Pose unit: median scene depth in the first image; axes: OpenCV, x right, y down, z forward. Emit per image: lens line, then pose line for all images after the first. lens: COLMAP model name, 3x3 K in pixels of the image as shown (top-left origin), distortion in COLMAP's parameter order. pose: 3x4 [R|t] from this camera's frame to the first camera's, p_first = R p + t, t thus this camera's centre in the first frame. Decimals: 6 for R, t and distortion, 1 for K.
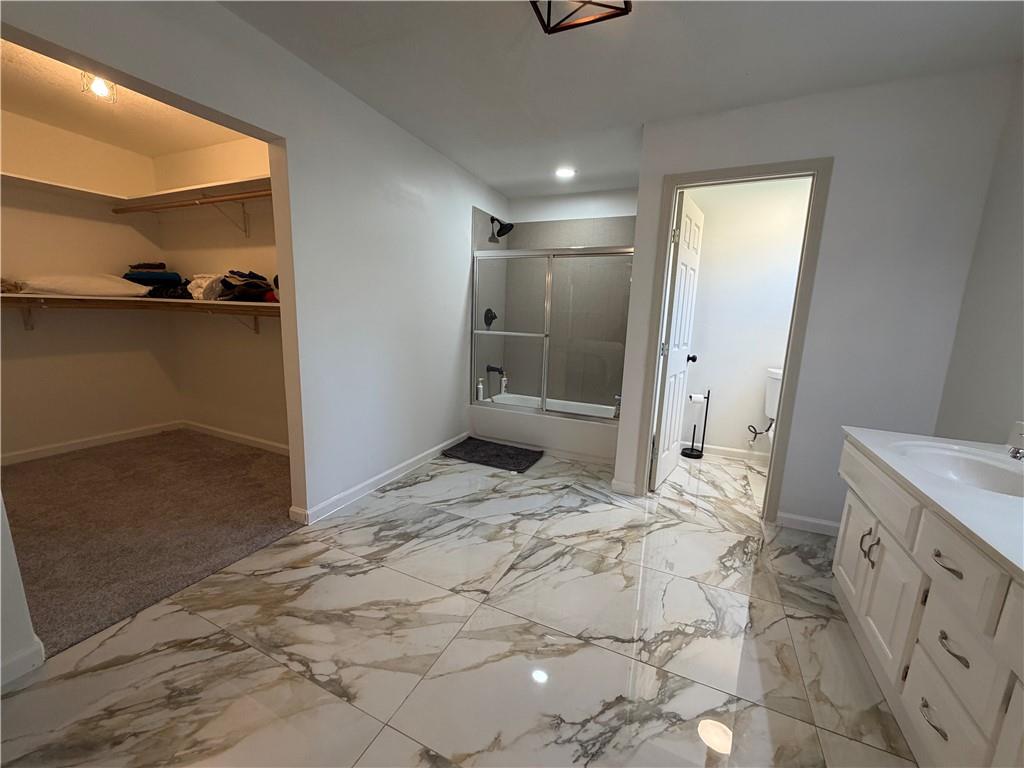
lens RADIAL K [[407.2, 0, 510.5], [0, 407.2, 385.5], [0, 0, 1]] dist [-0.004244, 0.000041]
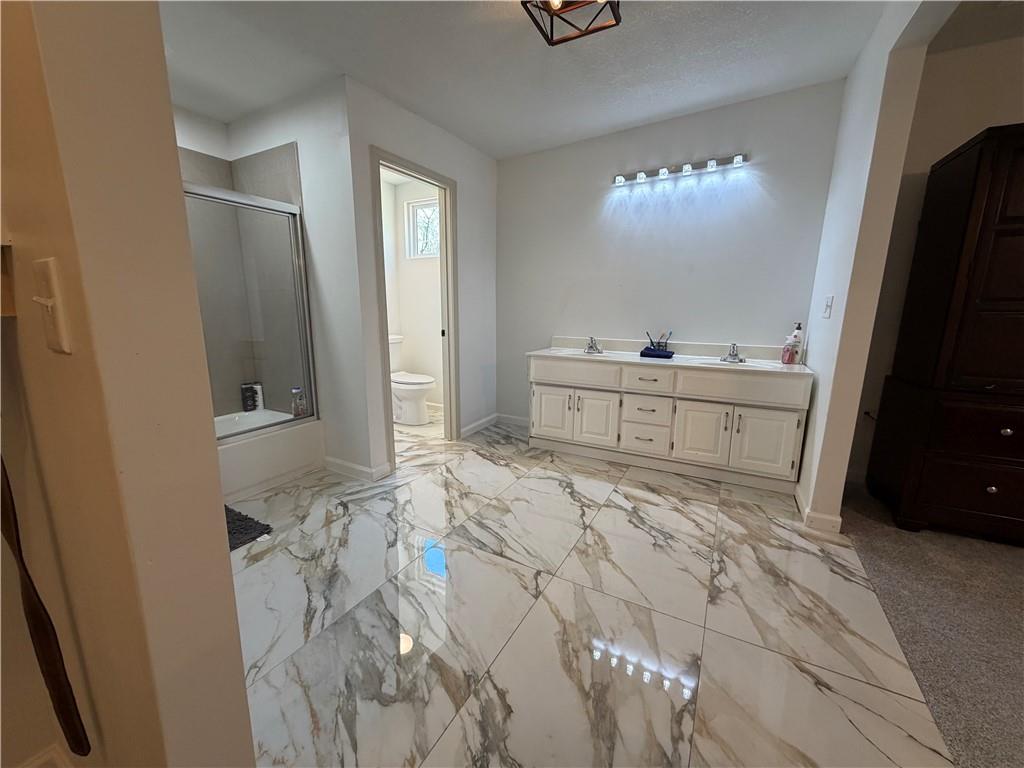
lens RADIAL K [[407.2, 0, 504.3], [0, 407.2, 385.4], [0, 0, 1]] dist [-0.004244, 0.000041]
pose [[0.078007, -0.223365, 0.971608, -0.586900], [0.176124, 0.962337, 0.207094, -0.092141], [-0.981272, 0.154969, 0.114409, 0.573170]]
